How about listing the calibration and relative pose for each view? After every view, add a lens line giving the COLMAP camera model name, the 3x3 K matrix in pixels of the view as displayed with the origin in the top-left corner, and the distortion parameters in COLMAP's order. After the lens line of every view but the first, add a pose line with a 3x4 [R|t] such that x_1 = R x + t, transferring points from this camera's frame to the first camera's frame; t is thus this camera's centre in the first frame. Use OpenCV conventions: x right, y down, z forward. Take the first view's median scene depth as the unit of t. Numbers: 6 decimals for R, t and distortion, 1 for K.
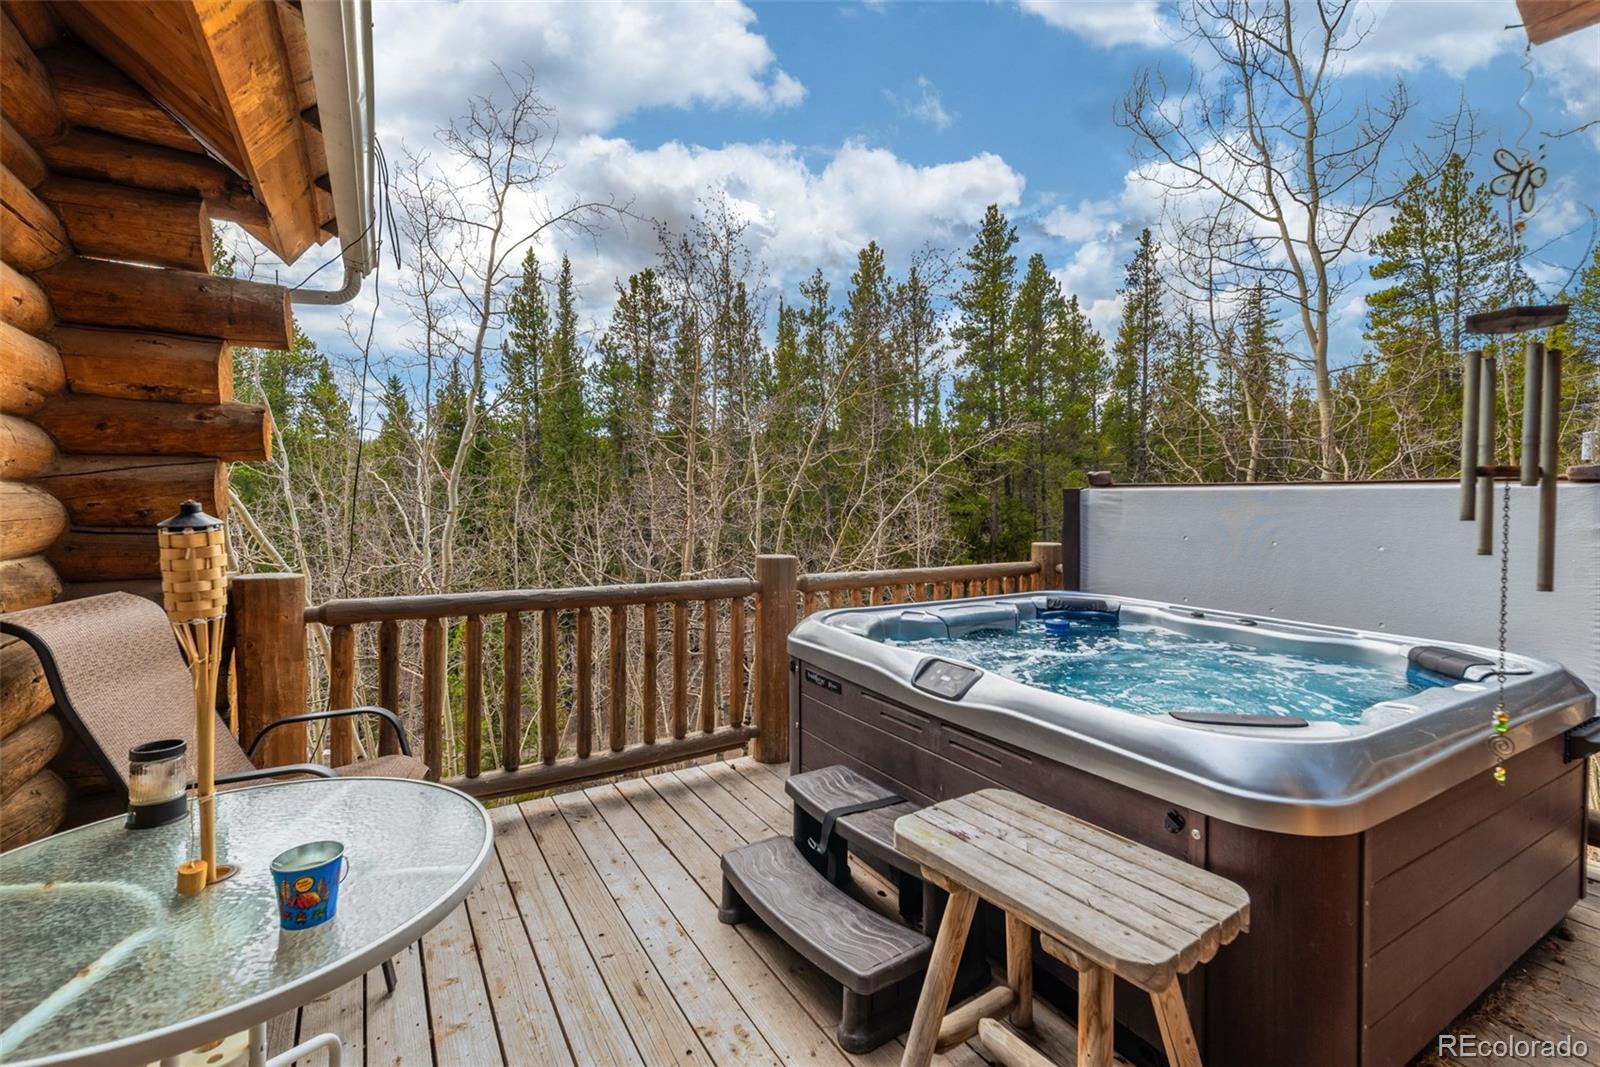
lens RADIAL K [[762.8, 0, 804.7], [0, 762.8, 525.4], [0, 0, 1]] dist [0.005091, 0.001017]
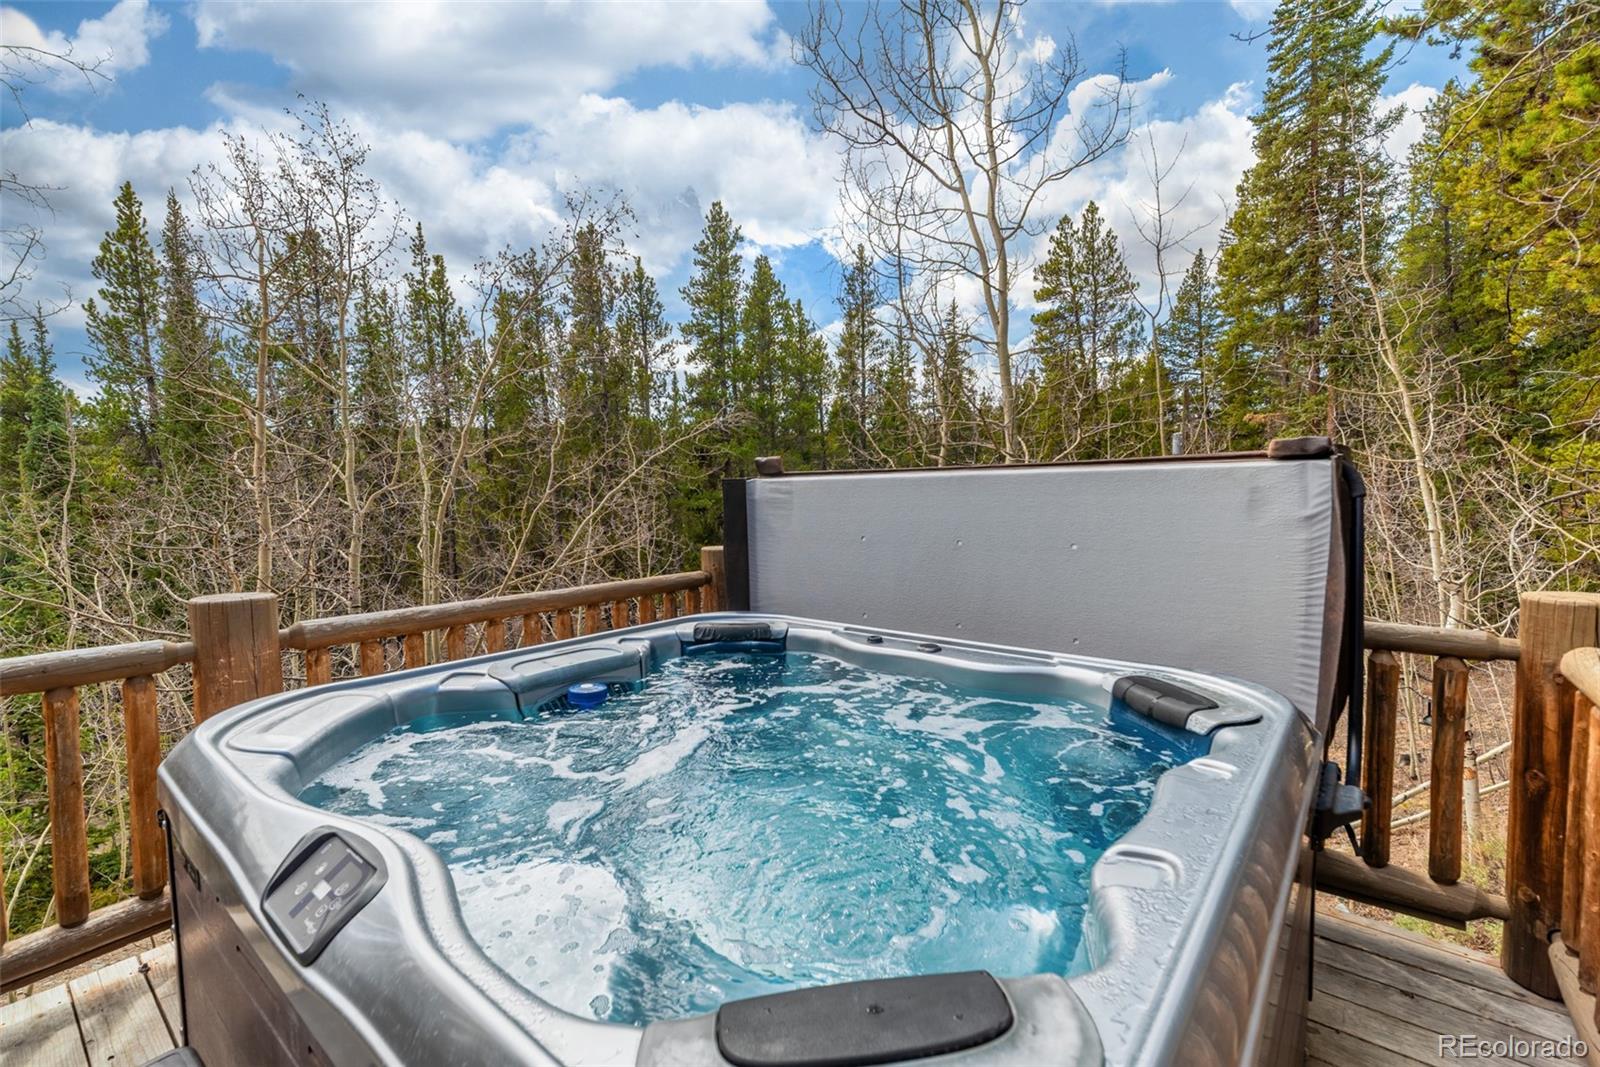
lens RADIAL K [[689.1, 0, 801.1], [0, 689.1, 540.9], [0, 0, 1]] dist [0.007953, 0.000587]
pose [[0.951752, -0.041322, 0.304072, 0.059926], [0.031337, 0.998800, 0.037647, -0.002741], [-0.305263, -0.026302, 0.951905, 0.092034]]
